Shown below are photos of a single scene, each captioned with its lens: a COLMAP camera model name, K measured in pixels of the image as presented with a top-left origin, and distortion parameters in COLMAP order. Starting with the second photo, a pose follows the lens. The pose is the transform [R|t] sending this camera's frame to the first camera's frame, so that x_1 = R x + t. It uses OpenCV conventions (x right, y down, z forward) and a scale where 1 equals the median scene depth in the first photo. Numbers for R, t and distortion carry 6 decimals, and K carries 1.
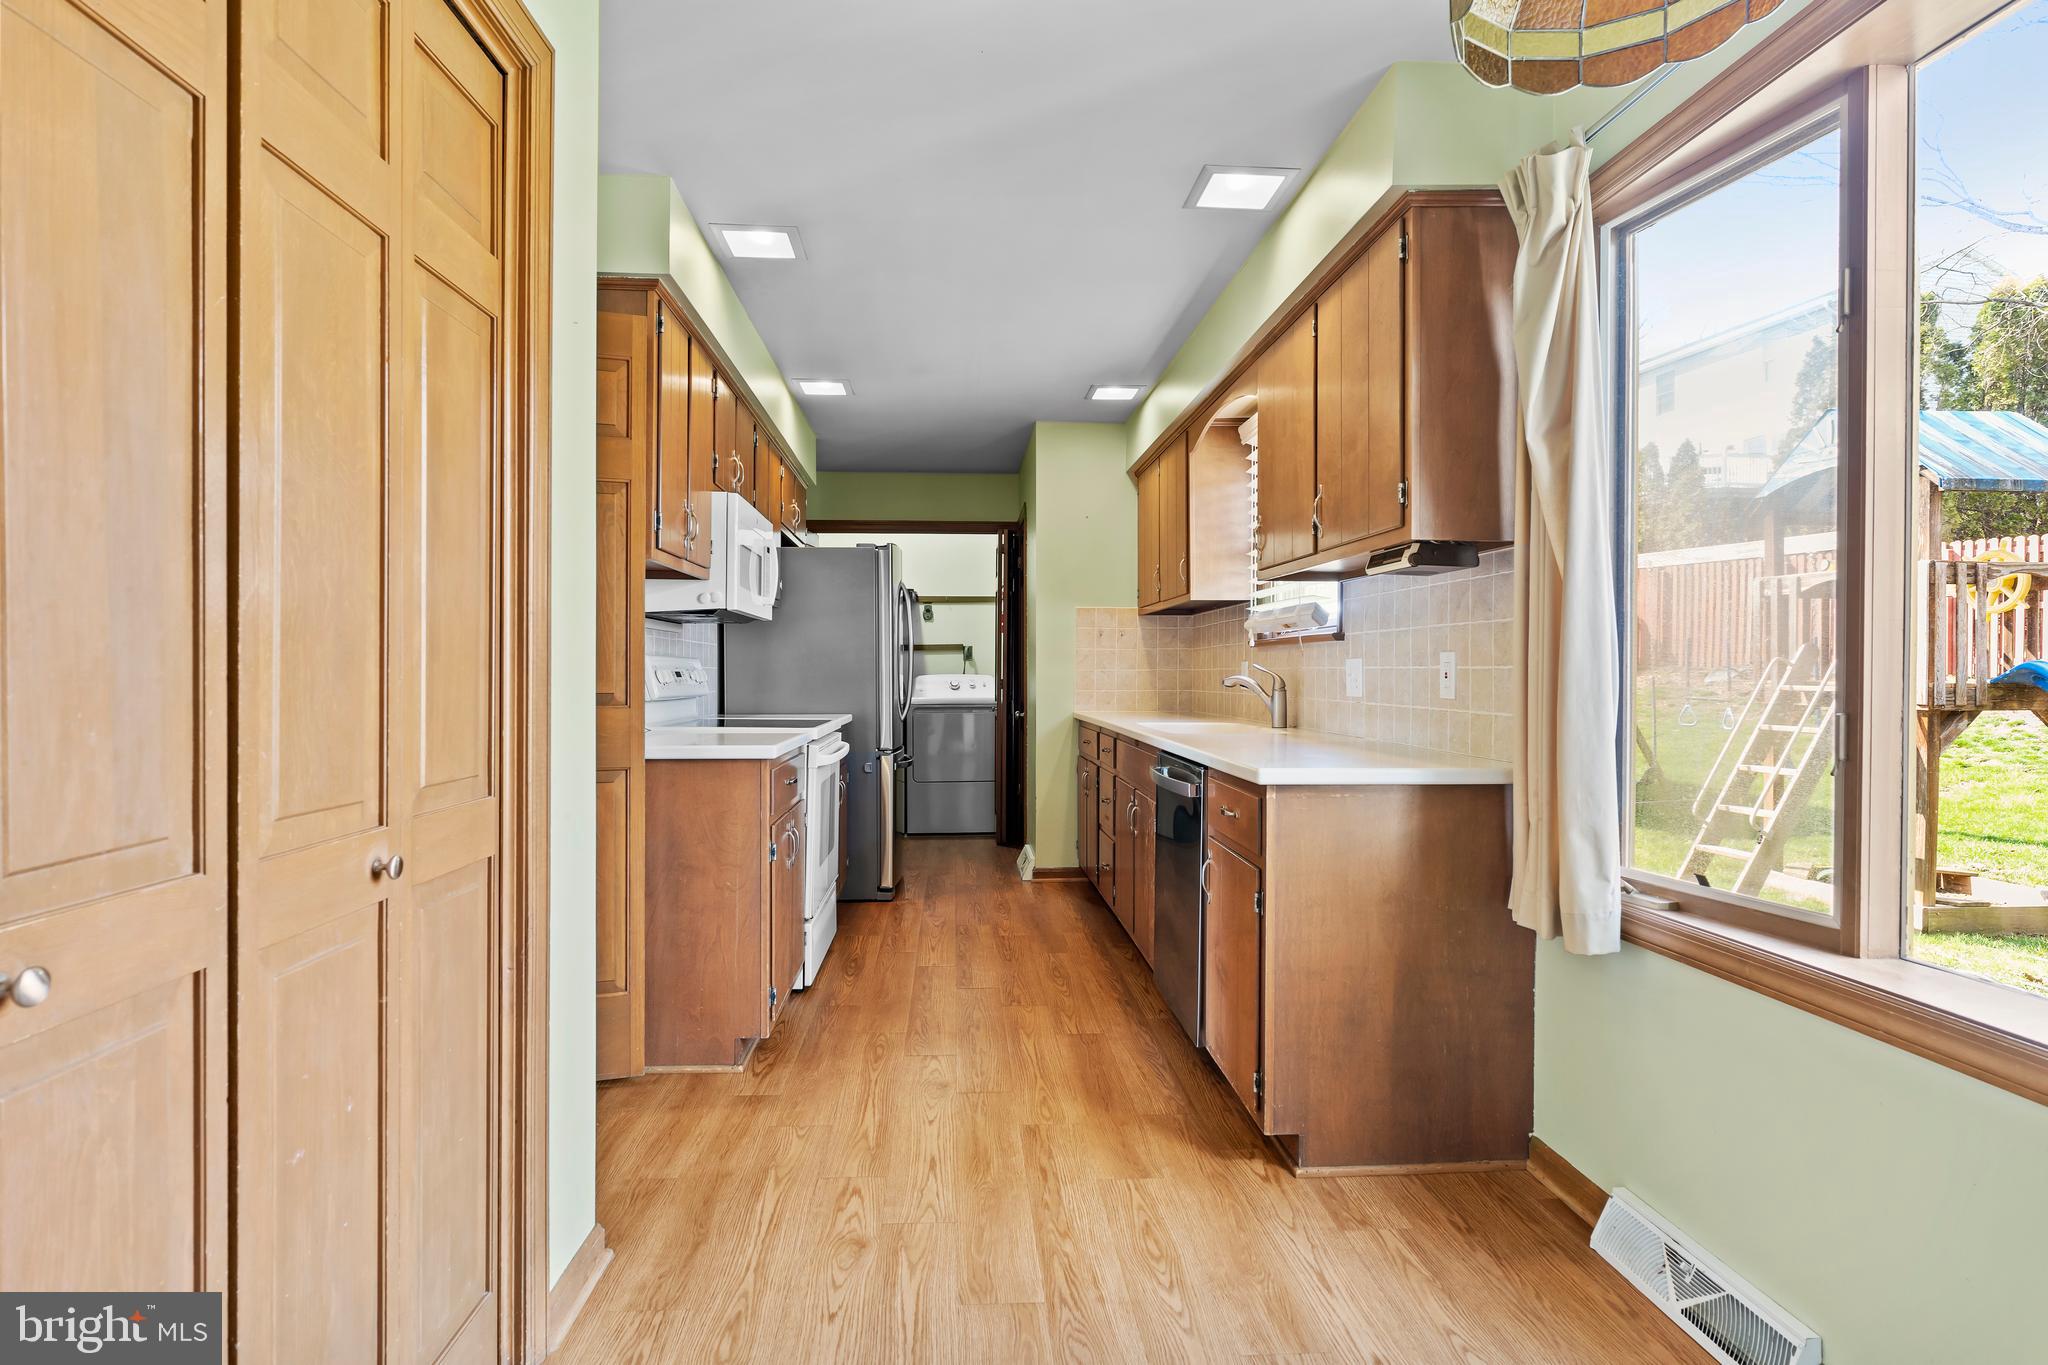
lens RADIAL K [[1049.2, 0, 1013.4], [0, 1049.2, 663.3], [0, 0, 1]] dist [-0.000273, 0.001001]
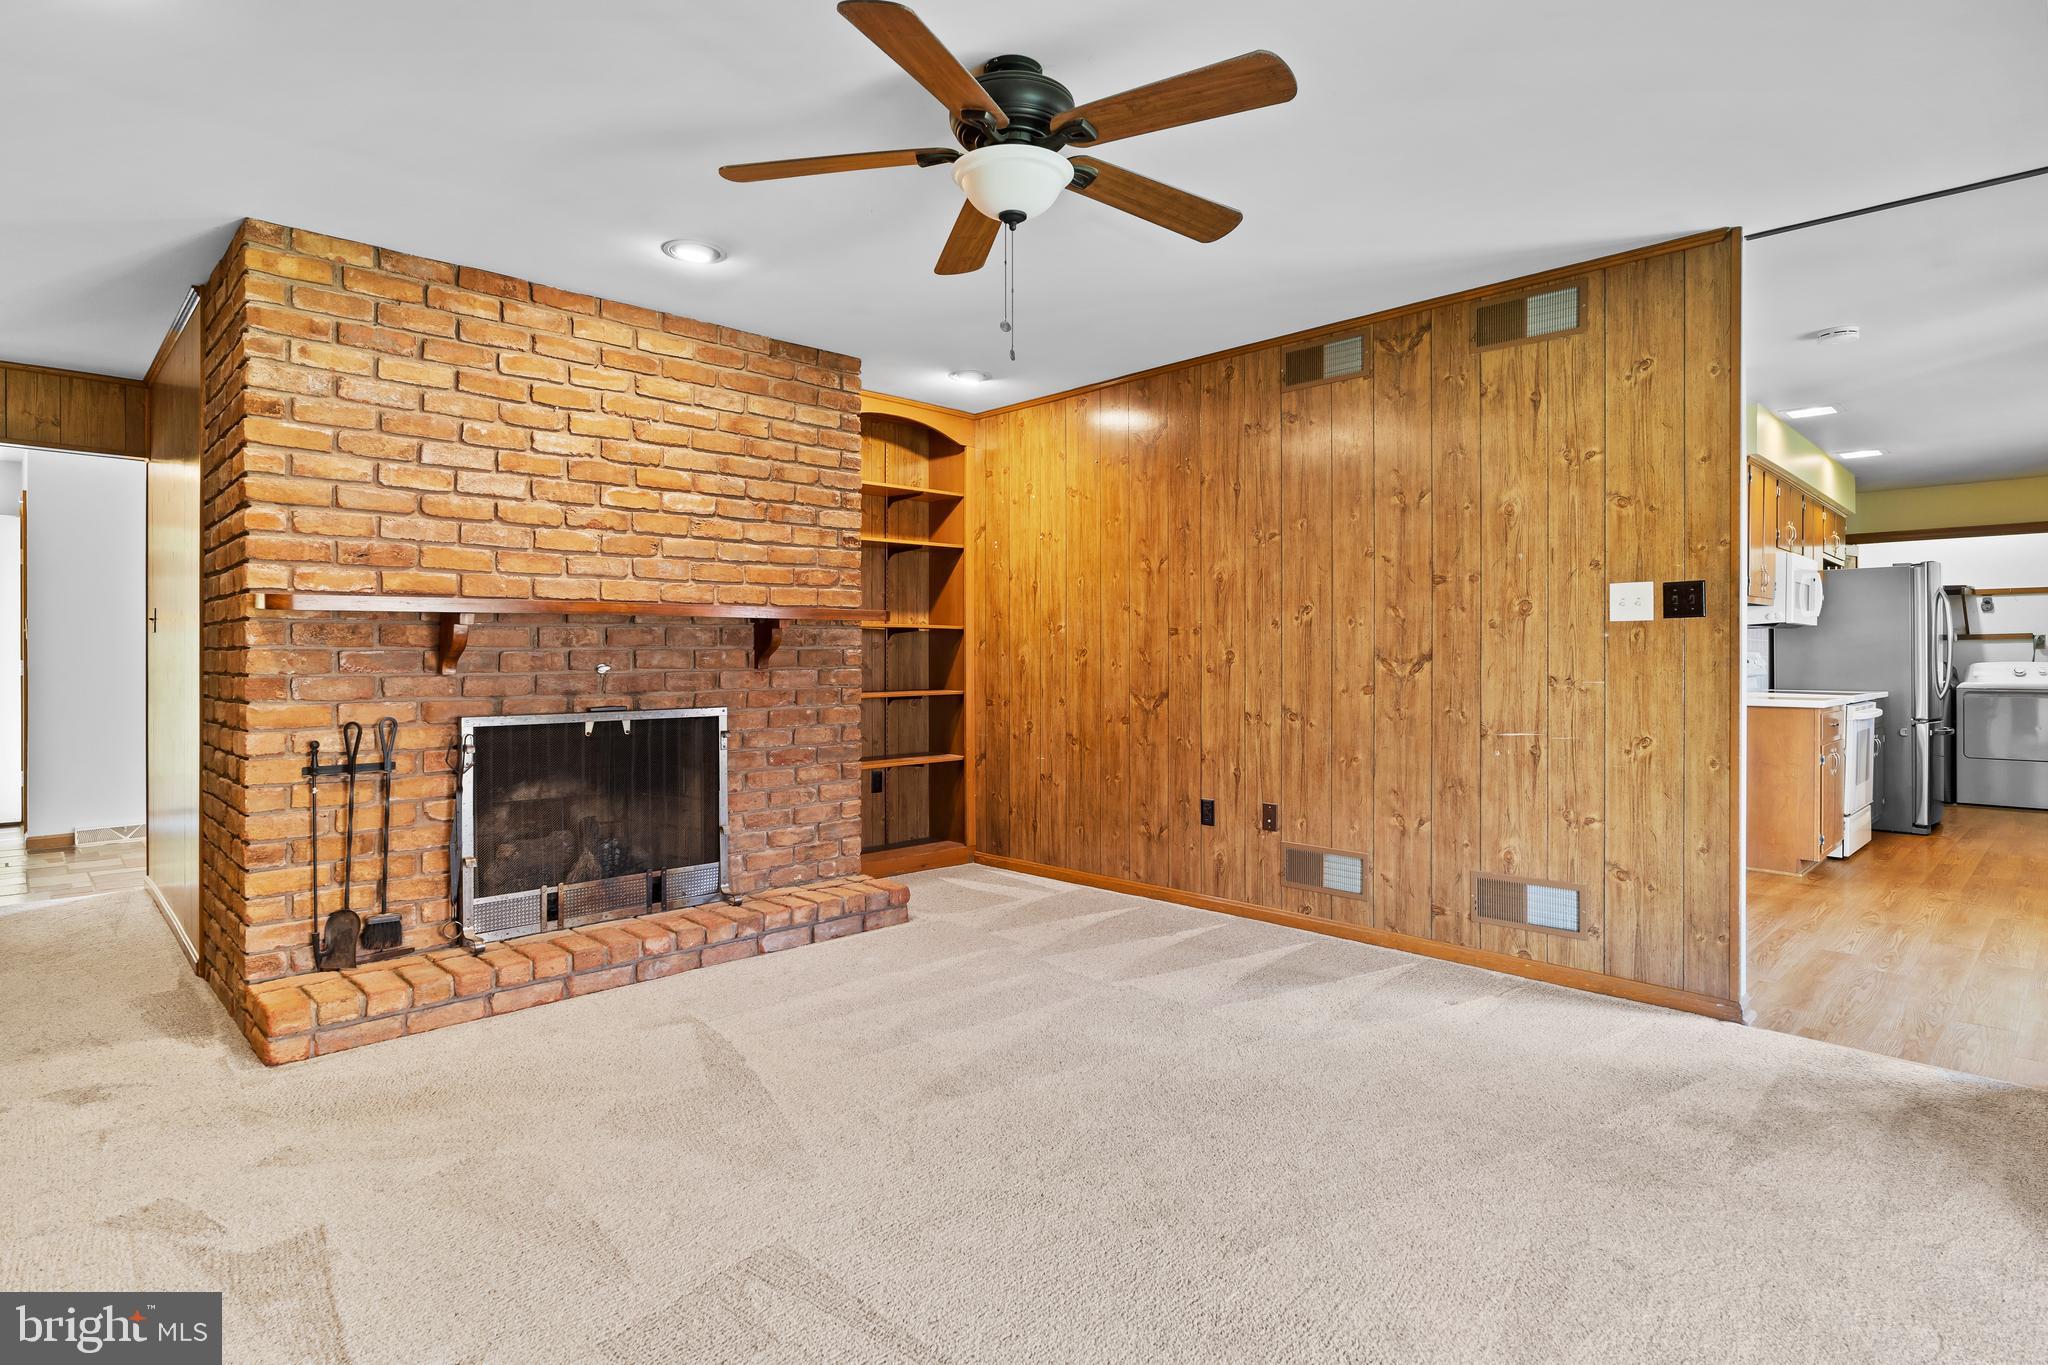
lens RADIAL K [[1049.2, 0, 1013.4], [0, 1049.2, 663.3], [0, 0, 1]] dist [-0.000273, 0.001001]
pose [[0.649189, 0.004726, -0.760613, 0.152279], [0.005756, 0.999922, 0.011126, -0.009623], [0.760606, -0.011602, 0.649110, -0.781038]]
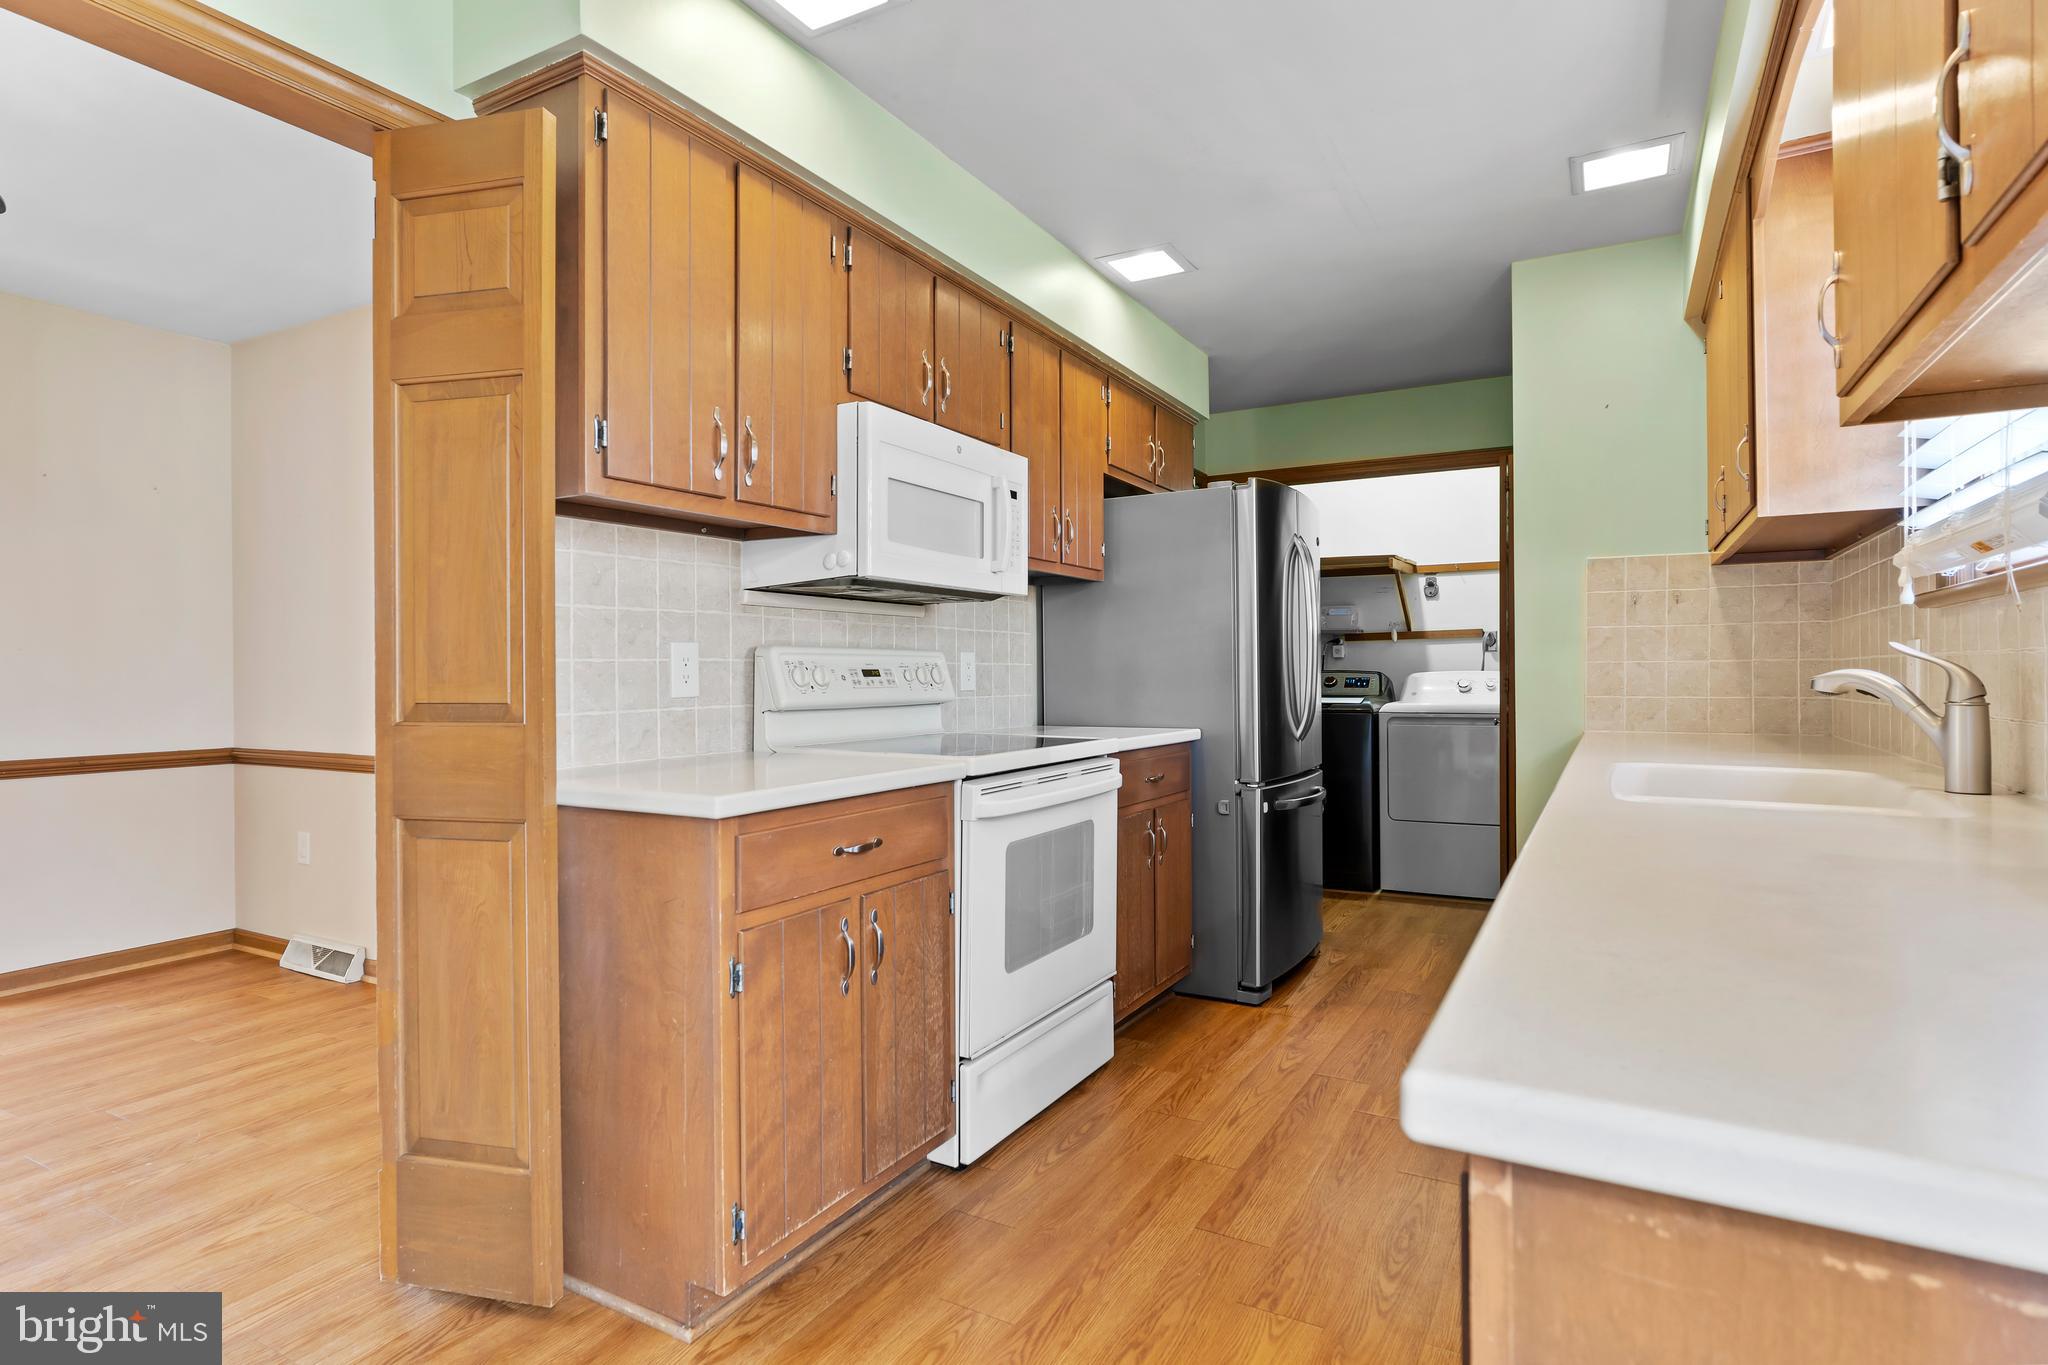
lens RADIAL K [[1063.3, 0, 1024.3], [0, 1063.3, 669.9], [0, 0, 1]] dist [-0.001376, -0.000625]
pose [[0.839510, -0.006840, -0.543300, 0.143377], [0.011200, 0.999926, 0.004717, 0.005025], [0.543228, -0.010045, 0.839525, 0.373819]]
